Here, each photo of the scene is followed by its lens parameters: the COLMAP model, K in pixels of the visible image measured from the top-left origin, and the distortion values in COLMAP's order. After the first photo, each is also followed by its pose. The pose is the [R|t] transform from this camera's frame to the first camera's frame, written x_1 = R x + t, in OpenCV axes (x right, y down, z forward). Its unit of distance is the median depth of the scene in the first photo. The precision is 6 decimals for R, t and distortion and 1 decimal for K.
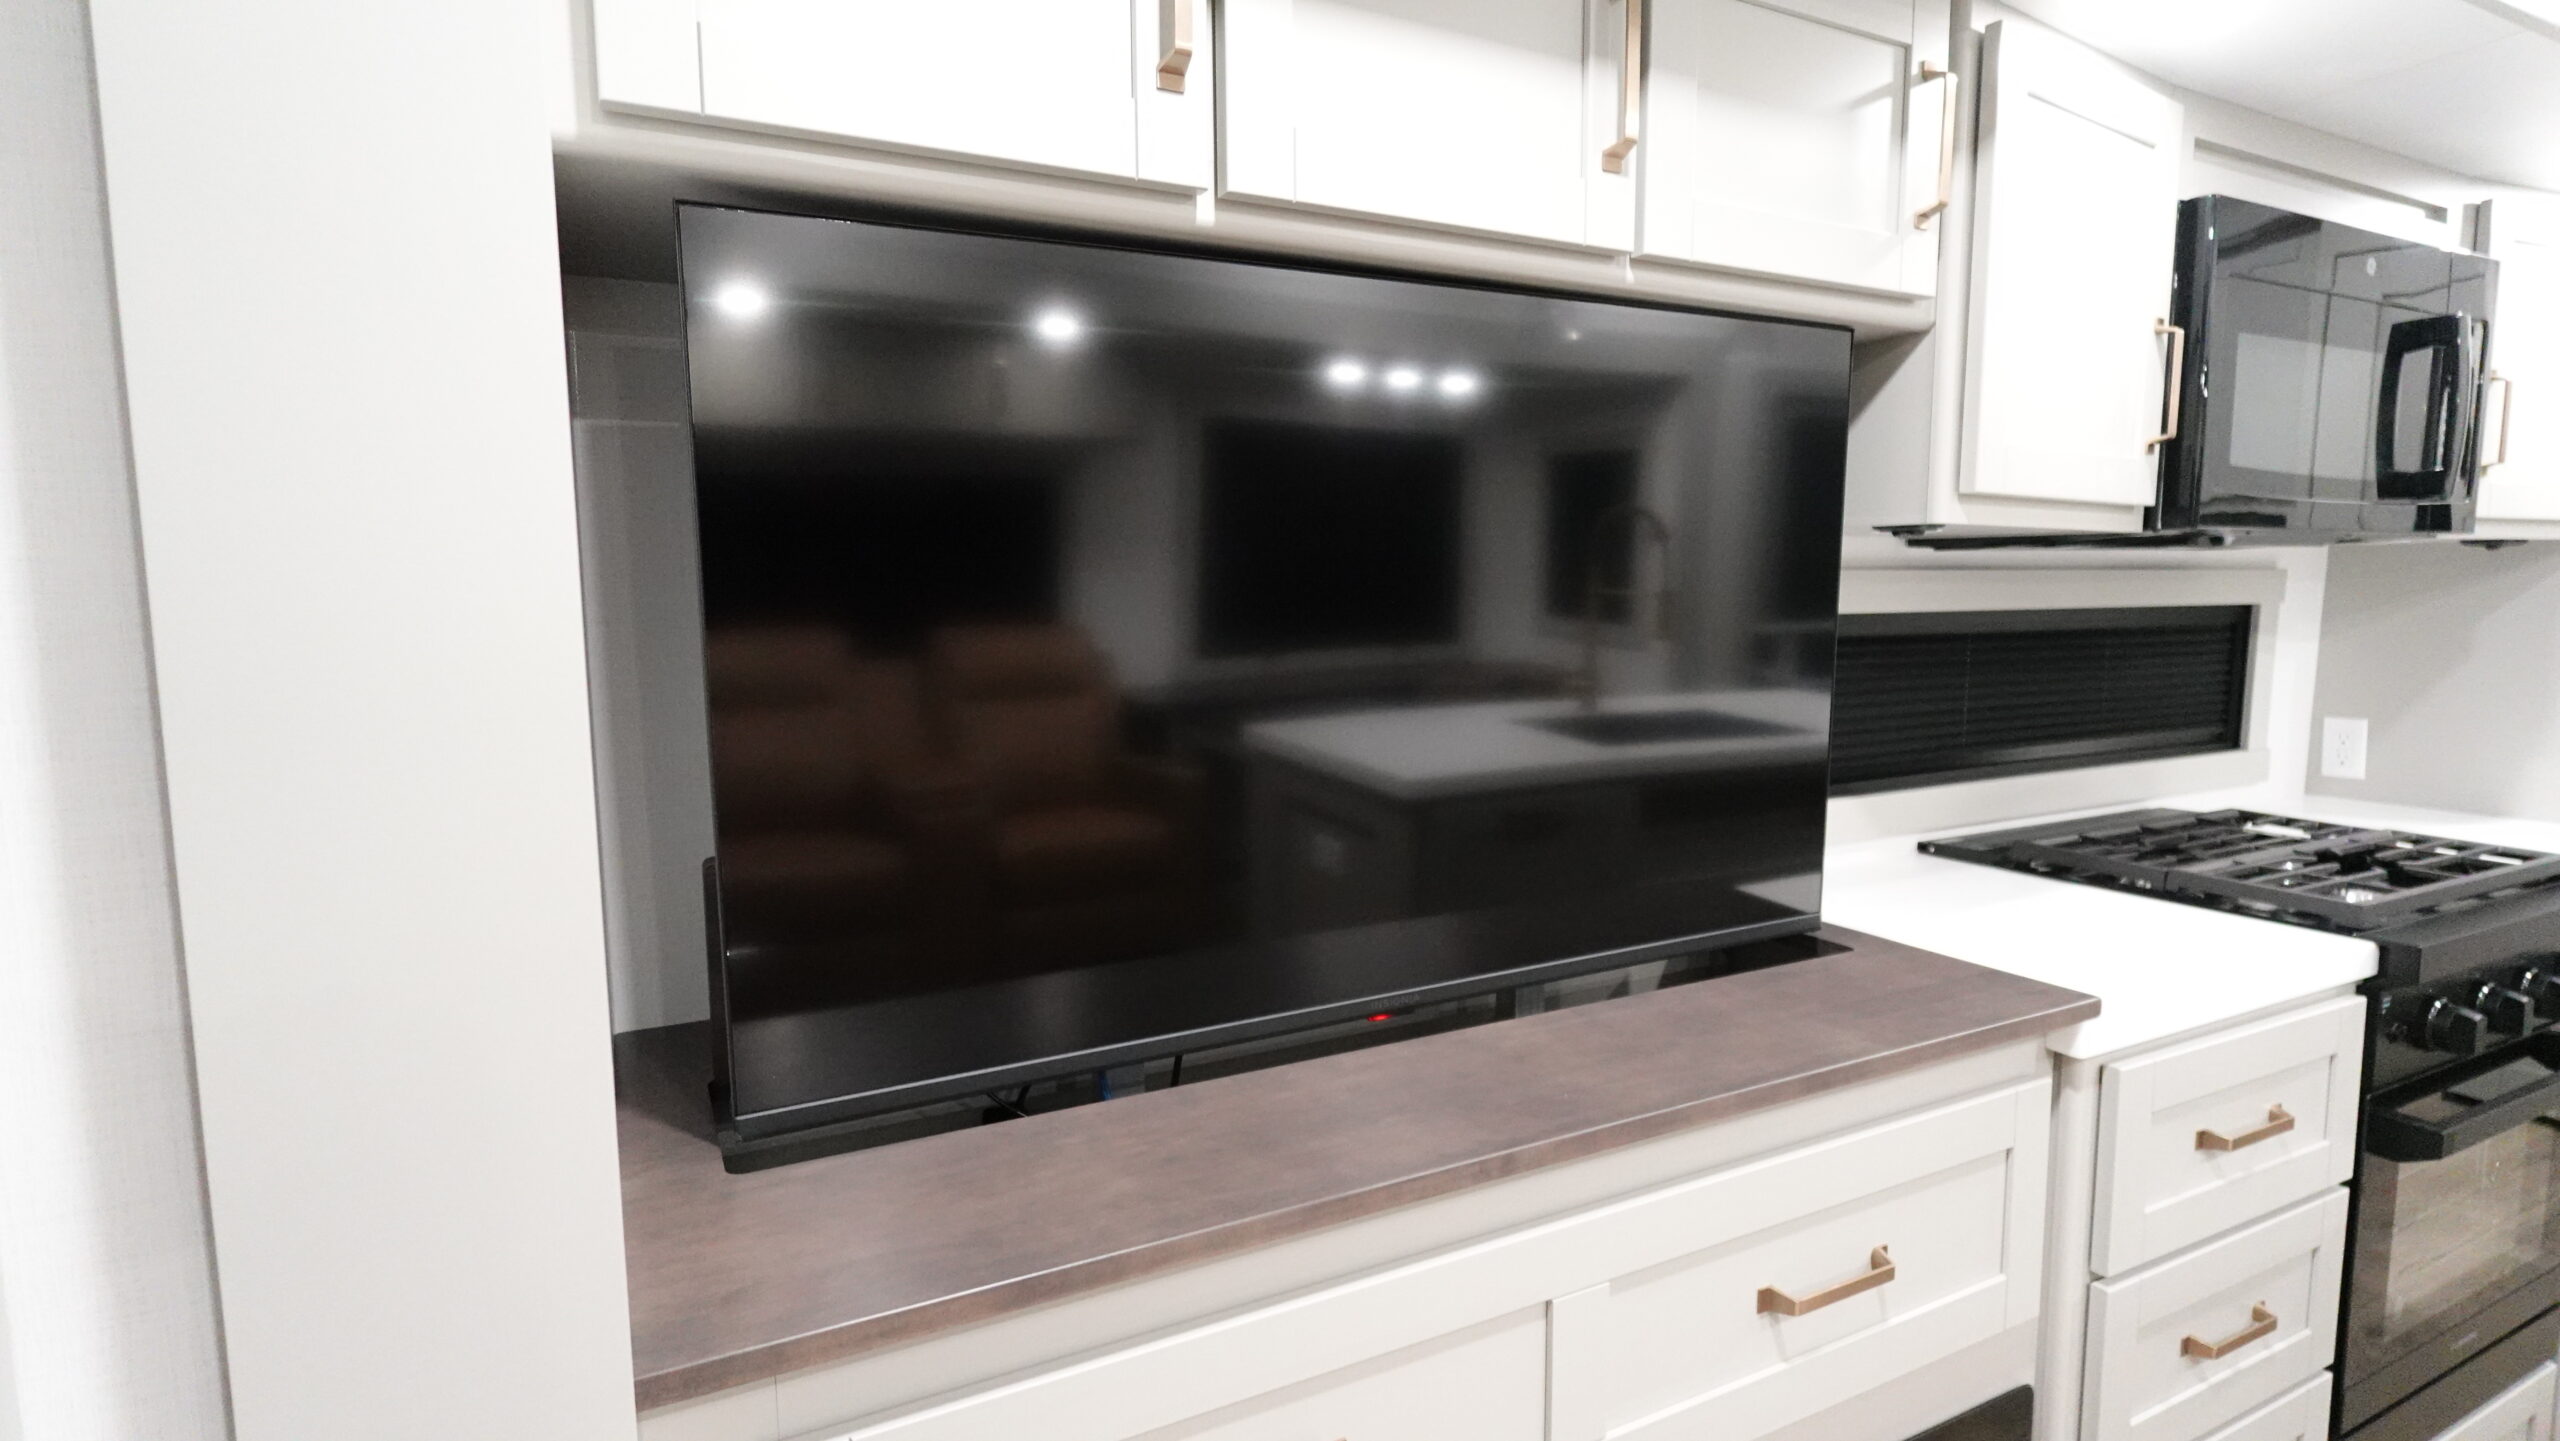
lens RADIAL K [[1283.4, 0, 1289.6], [0, 1283.4, 724.0], [0, 0, 1]] dist [-0.002079, -0.002282]
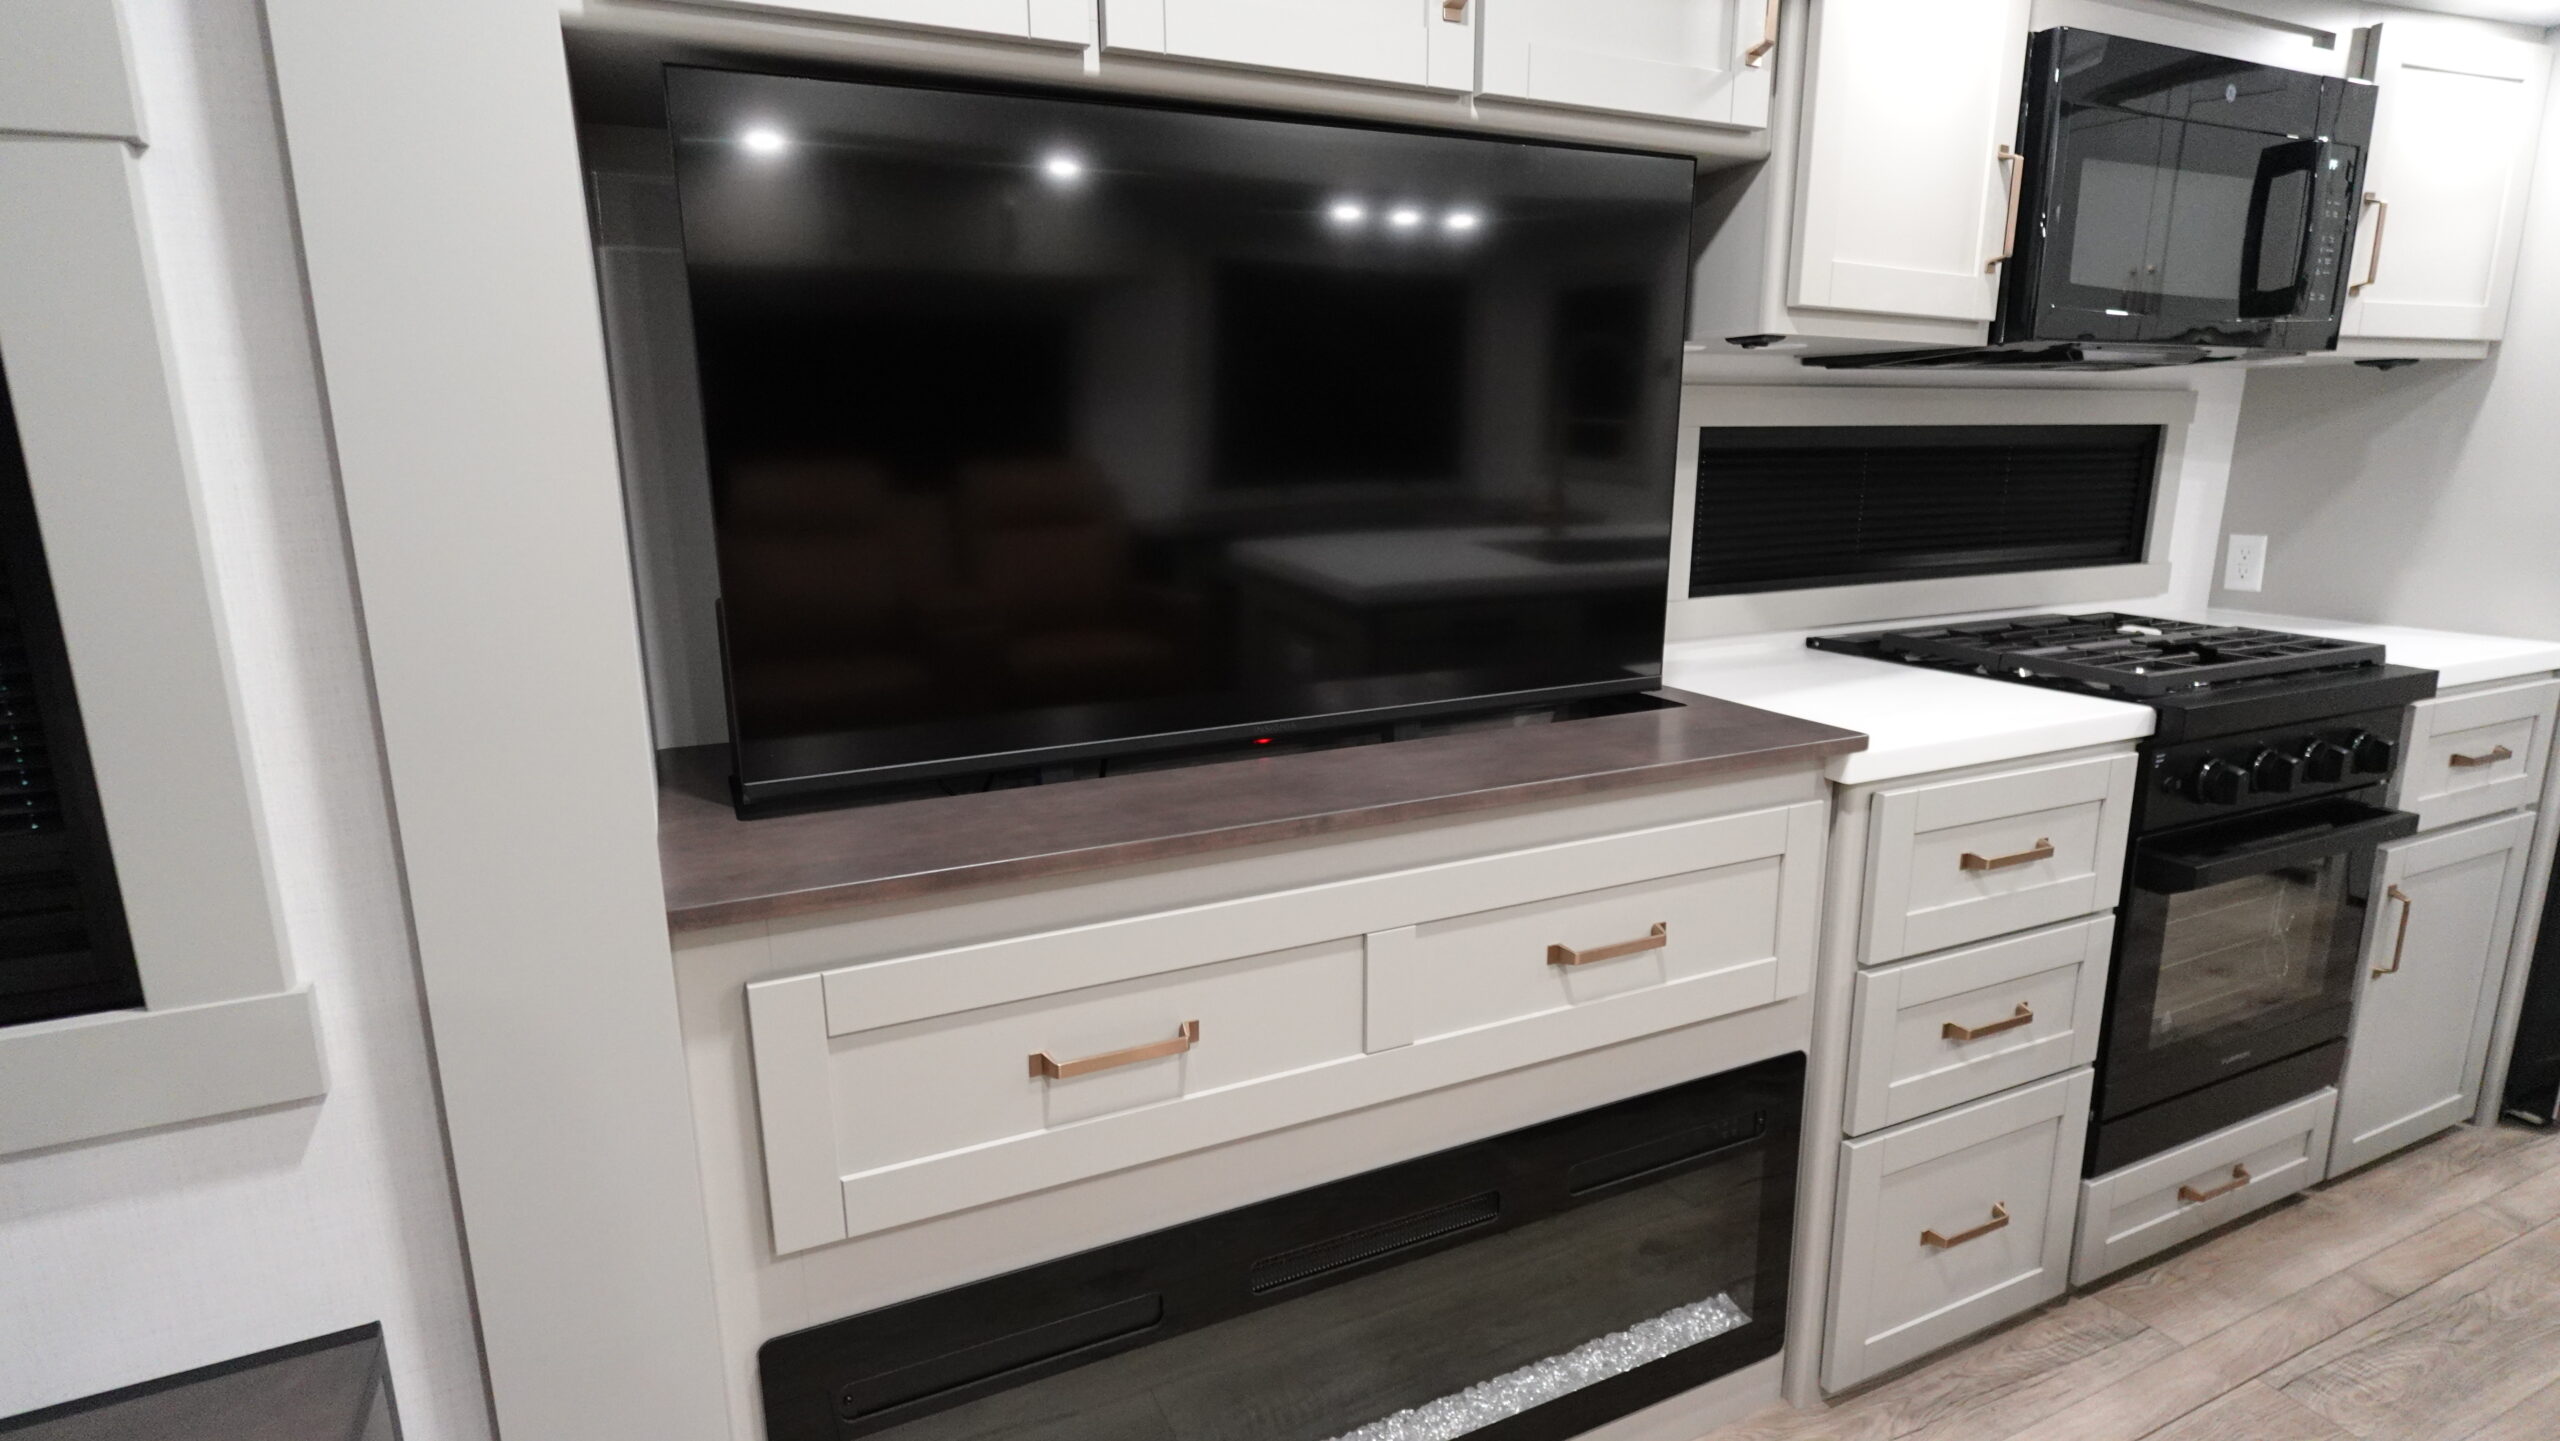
lens RADIAL K [[1283.4, 0, 1291.1], [0, 1283.4, 724.6], [0, 0, 1]] dist [-0.002079, -0.002282]
pose [[0.999302, 0.006457, -0.036787, 0.112033], [-0.002291, 0.993685, 0.112178, 0.058006], [0.037279, -0.112015, 0.993007, -0.179843]]
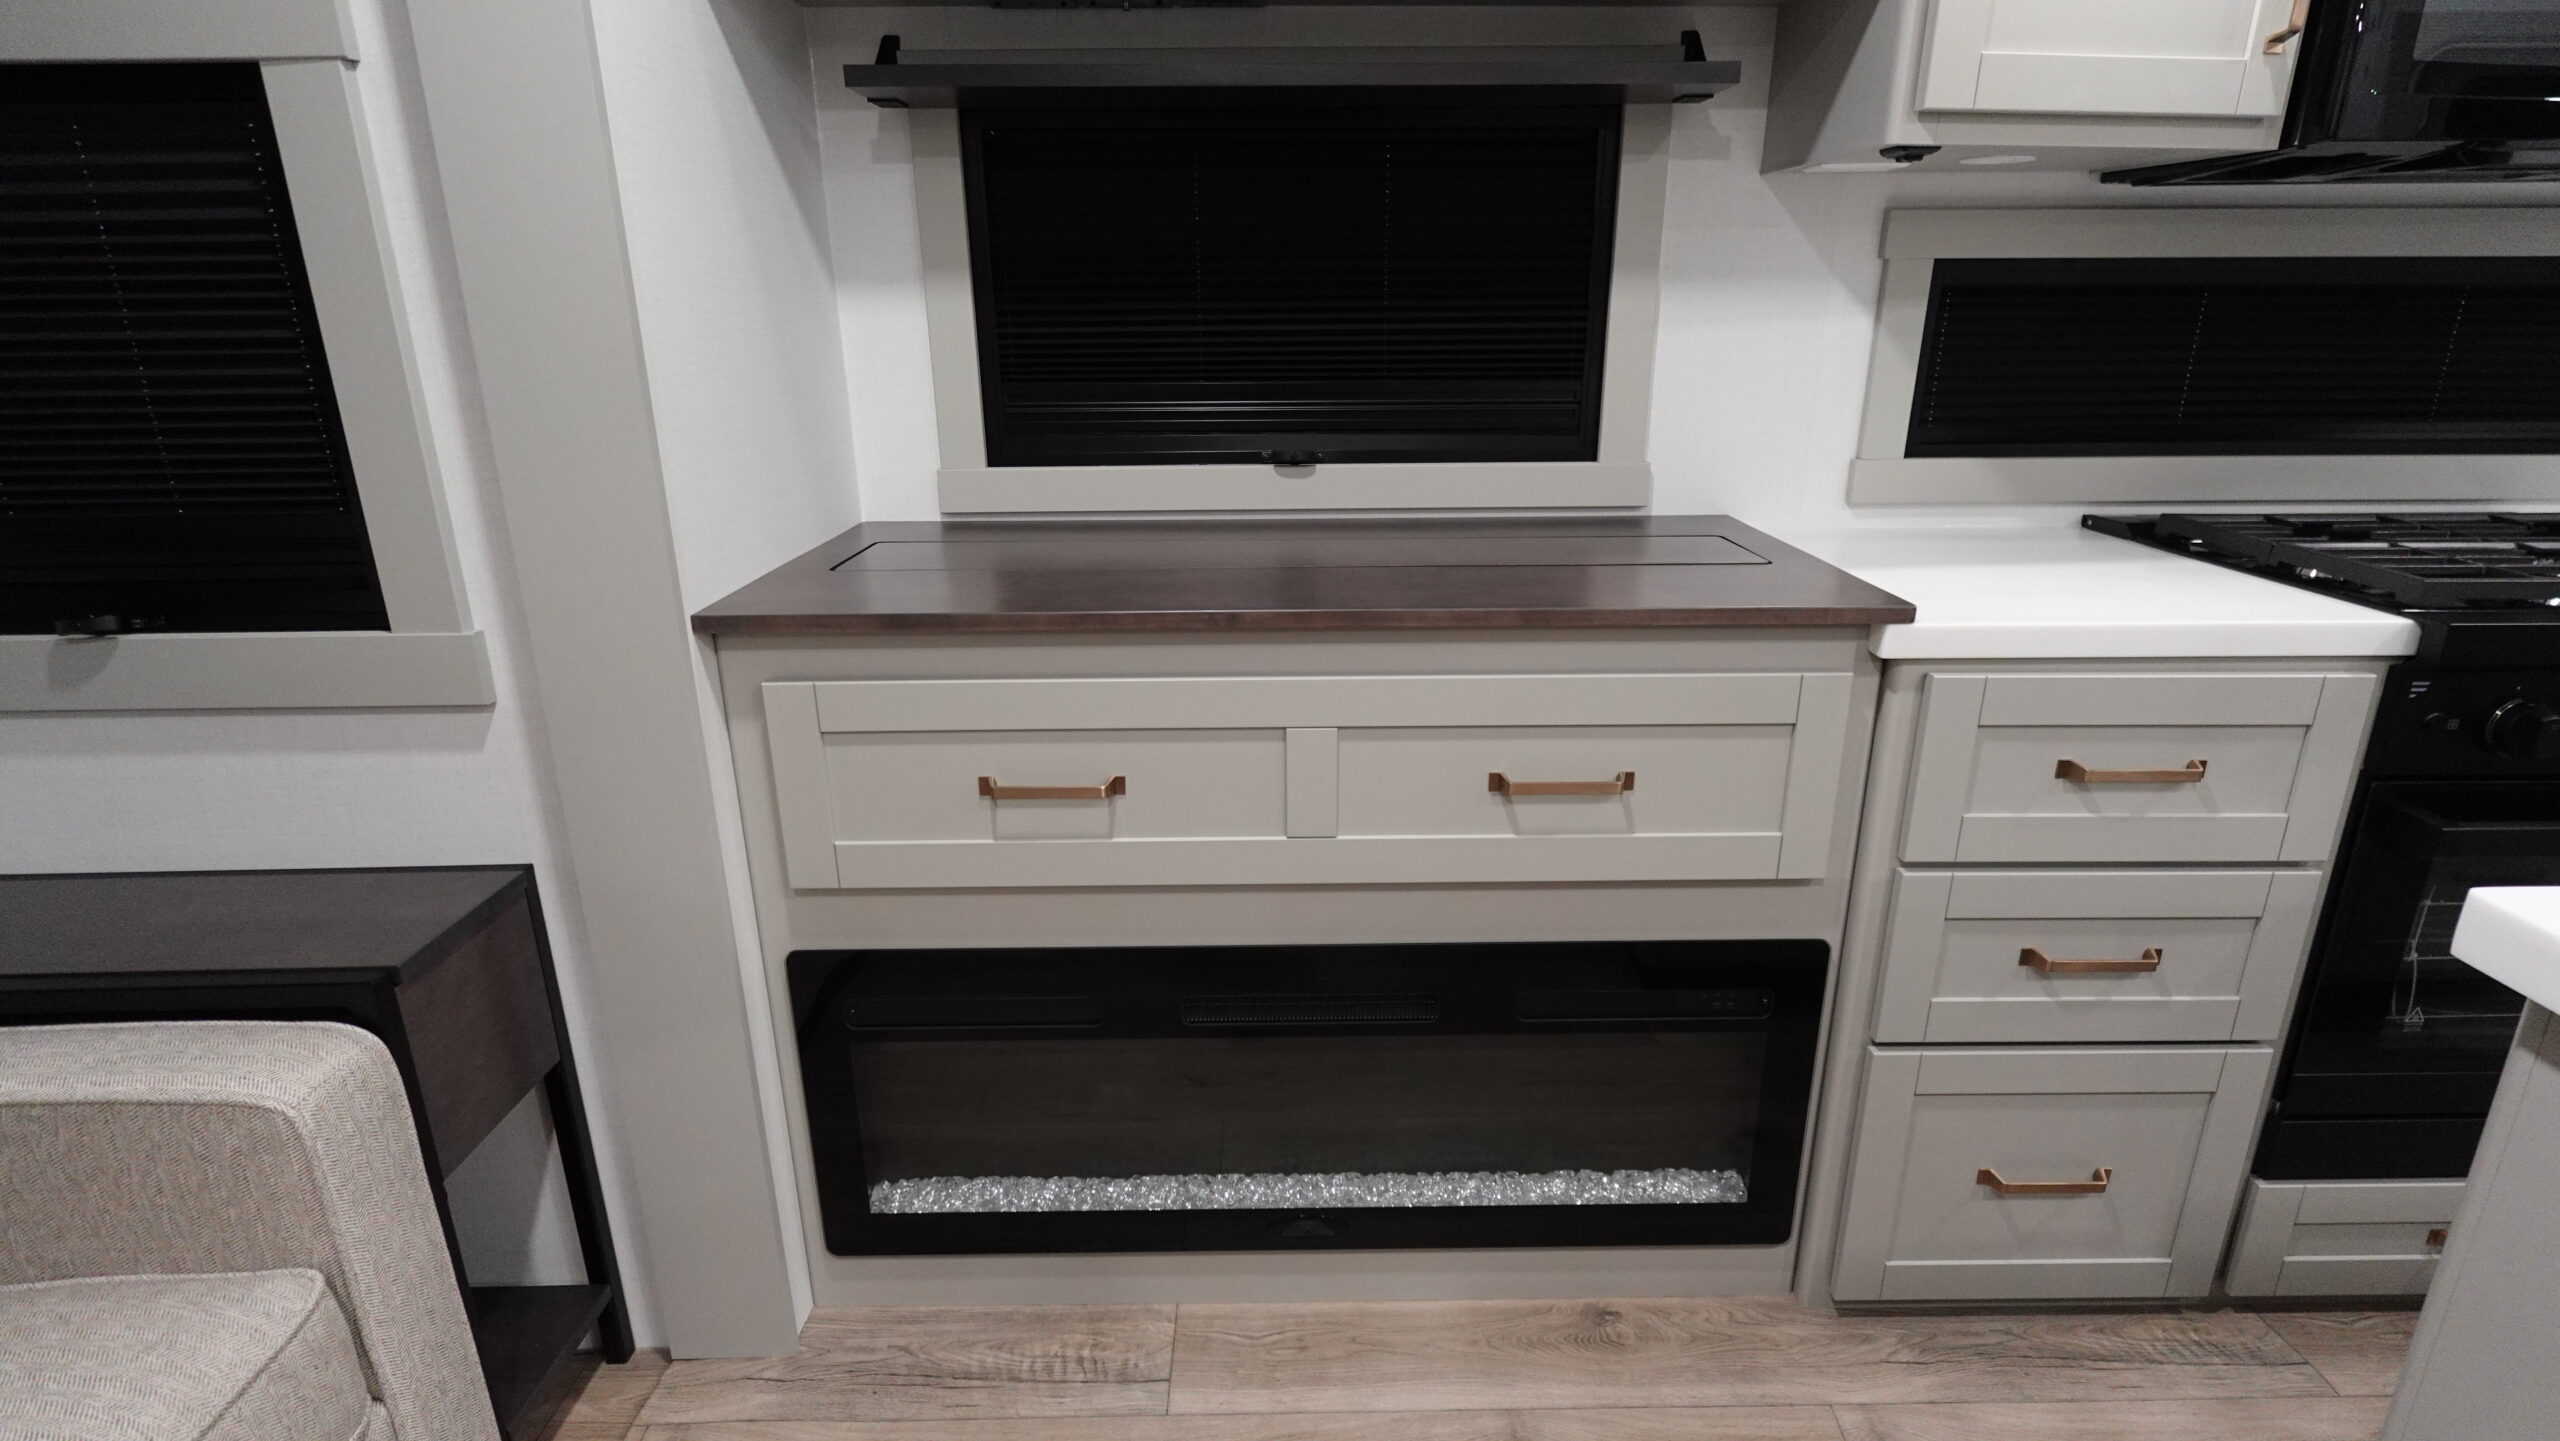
lens RADIAL K [[1283.4, 0, 1286.1], [0, 1283.4, 725.4], [0, 0, 1]] dist [-0.002079, -0.002282]
pose [[0.892577, 0.145892, -0.426640, 0.527901], [-0.049339, 0.972128, 0.229201, 0.074026], [0.448187, -0.183529, 0.874897, -0.169250]]
